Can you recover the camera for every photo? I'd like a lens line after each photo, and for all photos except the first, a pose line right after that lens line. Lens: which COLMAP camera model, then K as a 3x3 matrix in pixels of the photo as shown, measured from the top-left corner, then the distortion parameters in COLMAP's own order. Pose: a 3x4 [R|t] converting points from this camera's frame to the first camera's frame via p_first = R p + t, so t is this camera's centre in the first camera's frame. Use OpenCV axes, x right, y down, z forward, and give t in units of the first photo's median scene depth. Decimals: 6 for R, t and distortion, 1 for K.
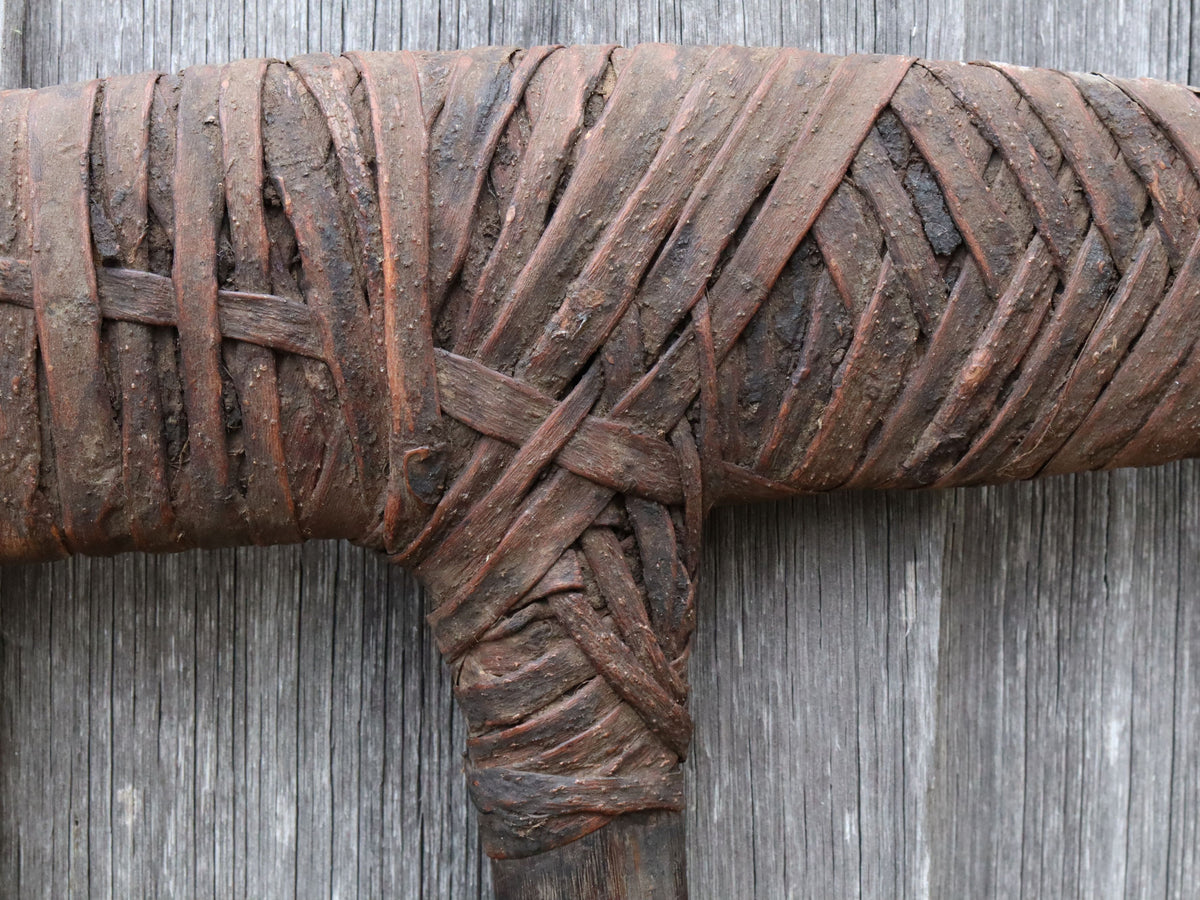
lens RADIAL K [[2285.7, 0, 592.3], [0, 2285.7, 450.7], [0, 0, 1]] dist [-0.059498, 0.000000]
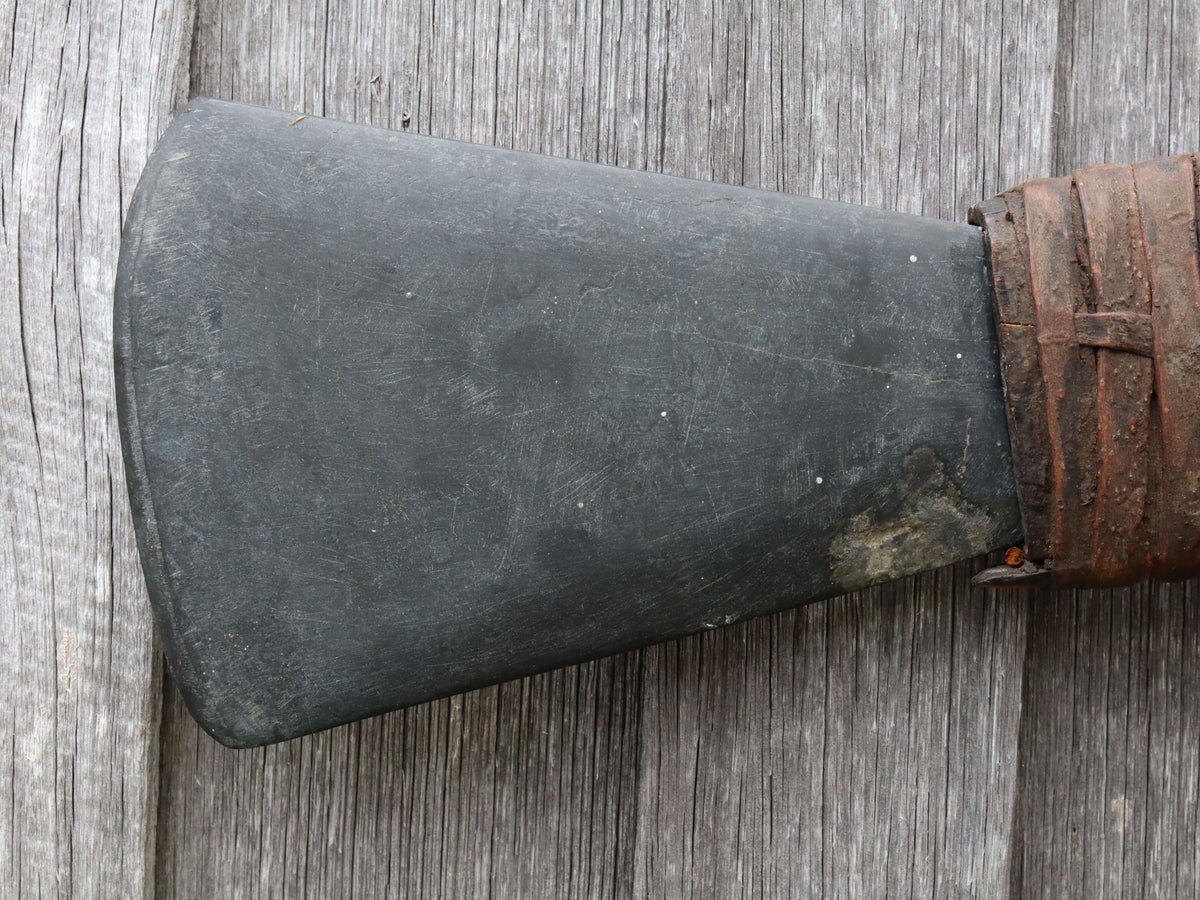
lens RADIAL K [[2285.7, 0, 602.1], [0, 2285.7, 439.9], [0, 0, 1]] dist [-0.059498, 0.000000]
pose [[0.997677, 0.008043, -0.067638, -0.415462], [-0.011014, 0.998985, -0.043667, 0.028598], [0.067218, 0.044311, 0.996754, -0.128472]]
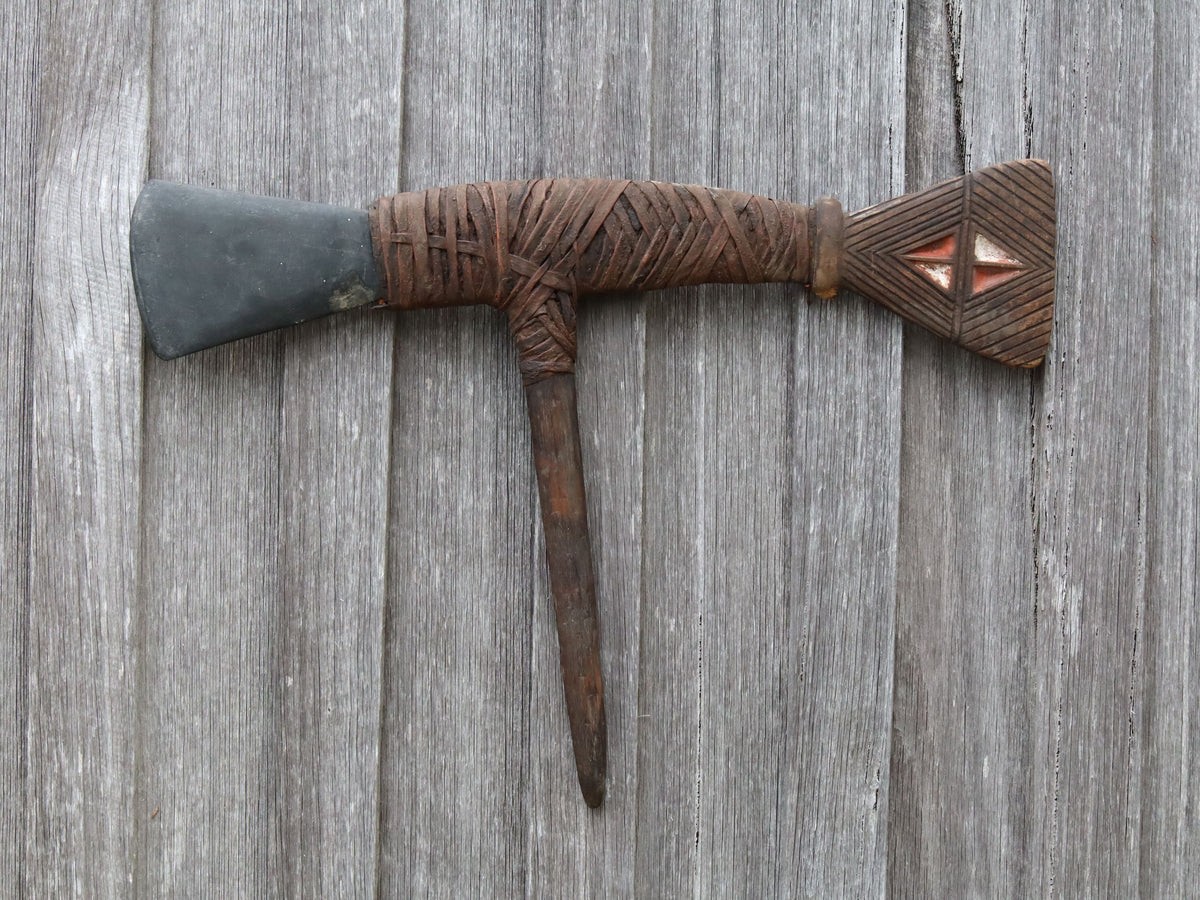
lens RADIAL K [[2285.7, 0, 599.3], [0, 2285.7, 454.4], [0, 0, 1]] dist [-0.059498, 0.000000]
pose [[0.999162, -0.013149, -0.038765, 0.236839], [0.011839, 0.999358, -0.033811, 0.437169], [0.039185, 0.033324, 0.998676, -2.953011]]
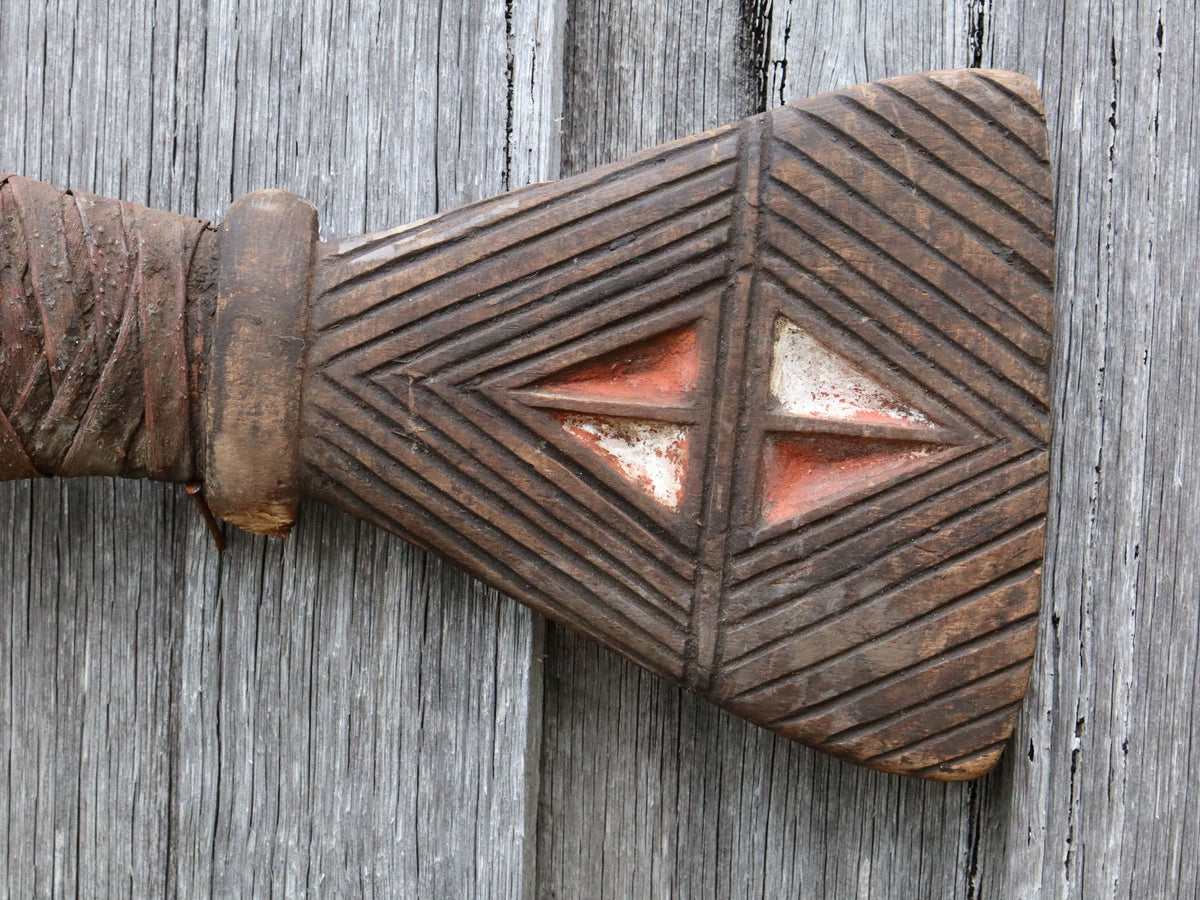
lens RADIAL K [[2285.7, 0, 602.6], [0, 2285.7, 446.0], [0, 0, 1]] dist [-0.059498, 0.000000]
pose [[0.997228, 0.005547, -0.074201, 0.748250], [-0.009237, 0.998732, -0.049481, 0.042413], [0.073833, 0.050029, 0.996015, -0.089707]]
